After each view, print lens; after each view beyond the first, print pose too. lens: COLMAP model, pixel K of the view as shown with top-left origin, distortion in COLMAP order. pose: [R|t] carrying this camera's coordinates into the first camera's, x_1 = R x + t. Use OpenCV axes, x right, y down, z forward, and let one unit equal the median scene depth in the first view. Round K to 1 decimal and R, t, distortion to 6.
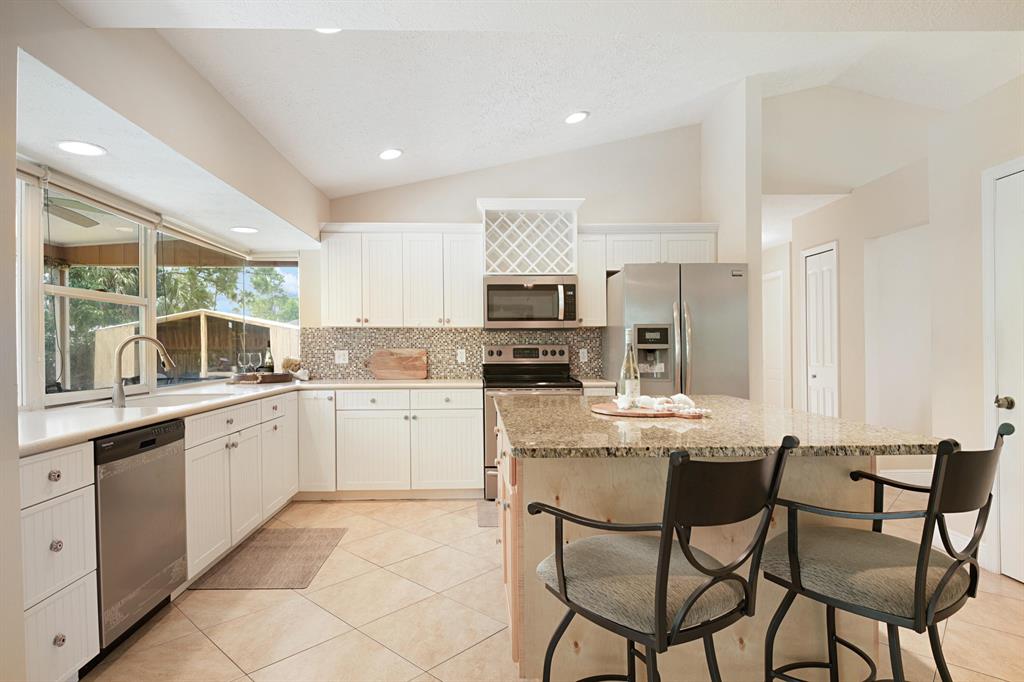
lens RADIAL K [[563.0, 0, 509.2], [0, 563.0, 340.7], [0, 0, 1]] dist [-0.000519, -0.000274]
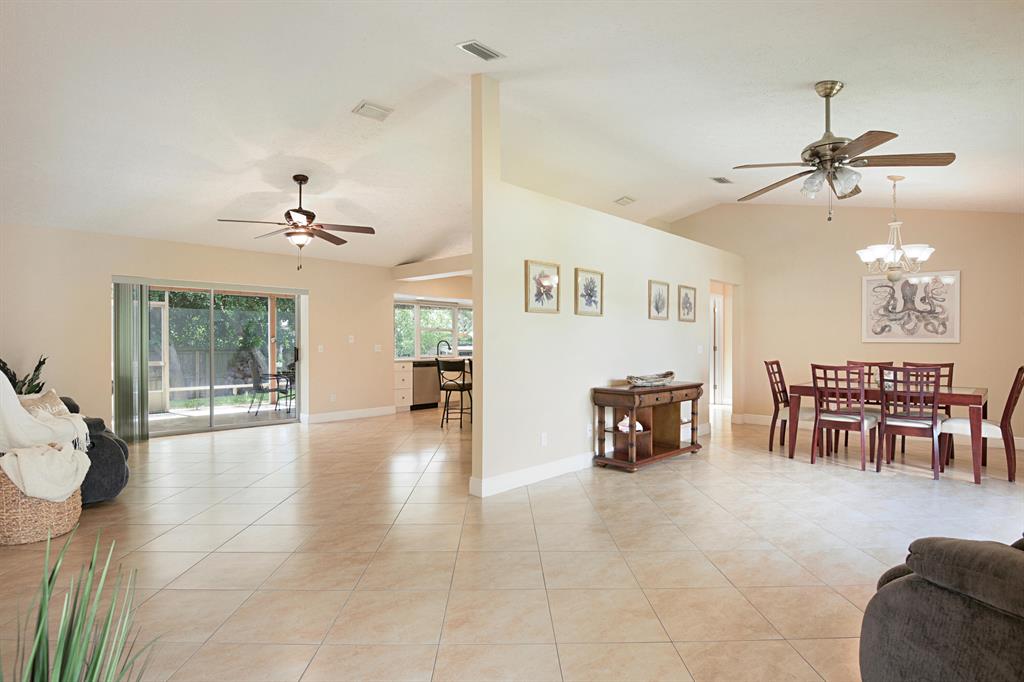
lens RADIAL K [[529.2, 0, 512.0], [0, 529.2, 341.0], [0, 0, 1]] dist [-0.022223, -0.000740]
pose [[0.680137, 0.000116, -0.733085, 1.370942], [0.005110, 0.999975, 0.004899, -0.010468], [0.733067, -0.007078, 0.680120, -0.636841]]
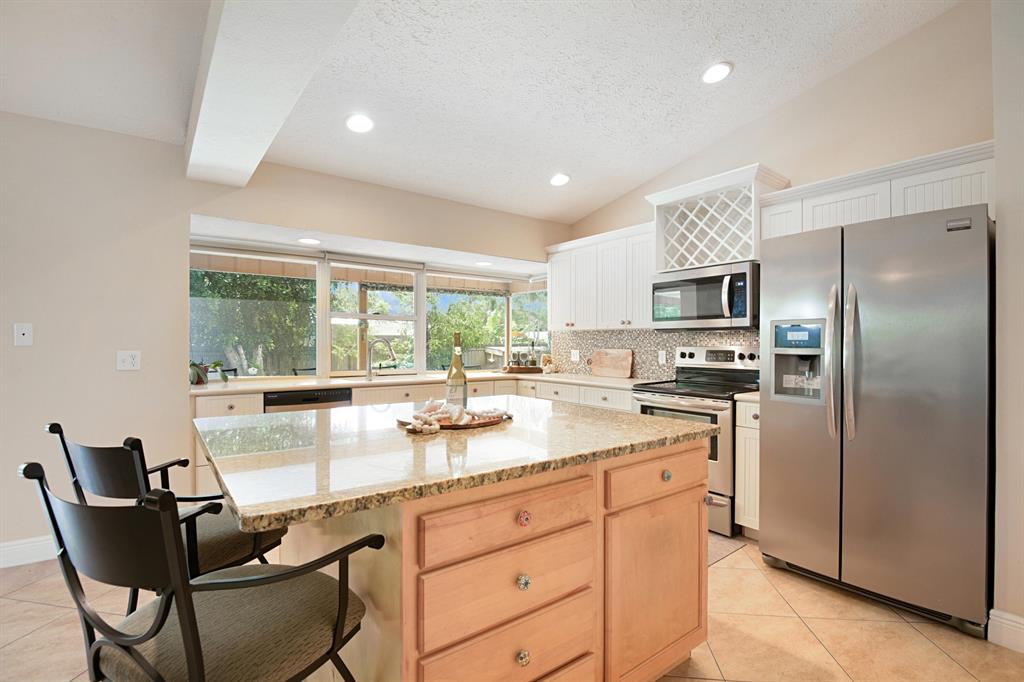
lens RADIAL K [[476.9, 0, 512.0], [0, 476.9, 341.0], [0, 0, 1]] dist [-0.002361, -0.031209]
pose [[0.558403, 0.000263, -0.829570, 0.480616], [0.001980, 0.999997, 0.001650, -0.003577], [0.829568, -0.002564, 0.558400, 0.333983]]
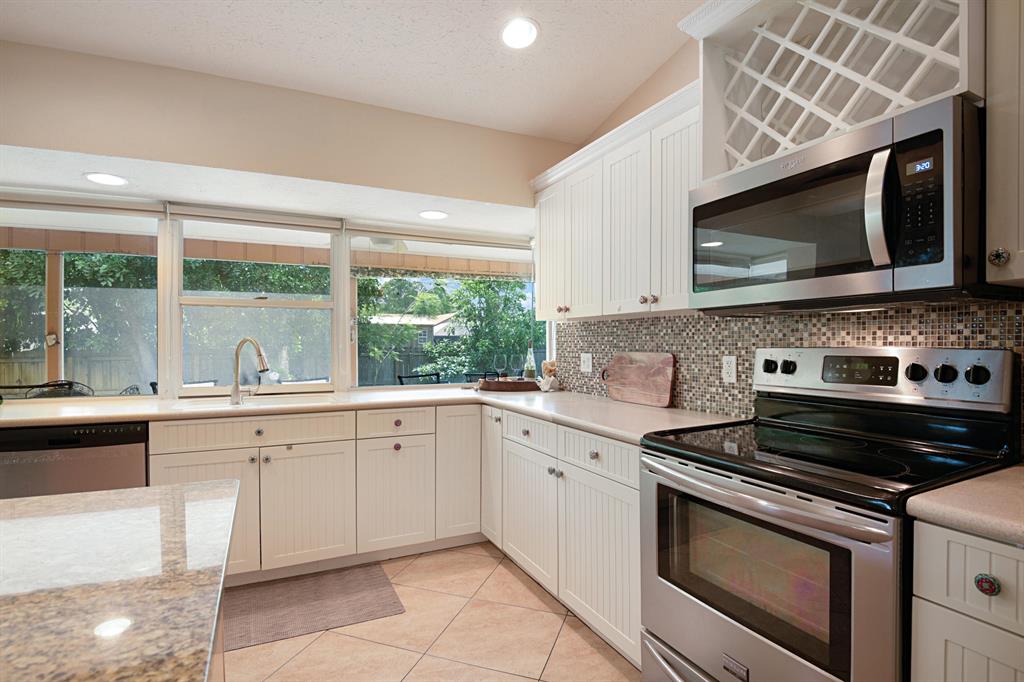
lens RADIAL K [[500.6, 0, 510.5], [0, 500.6, 352.6], [0, 0, 1]] dist [-0.027572, -0.001844]
pose [[0.381923, 0.017749, -0.924024, 0.250509], [0.008777, 0.999701, 0.022830, 0.001086], [0.924152, -0.016830, 0.381653, 0.694712]]
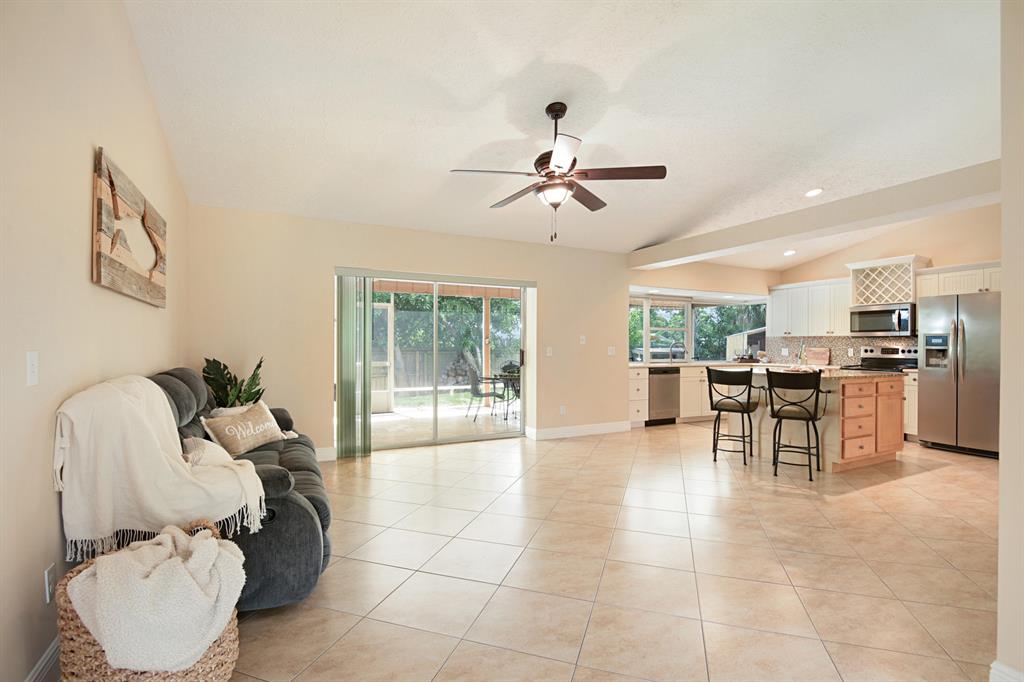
lens RADIAL K [[476.9, 0, 512.0], [0, 476.9, 341.0], [0, 0, 1]] dist [-0.002361, -0.031209]
pose [[0.395755, -0.001713, -0.918354, 0.868774], [0.001185, 0.999998, -0.001355, -0.007178], [0.918355, -0.000552, 0.395757, -0.543080]]
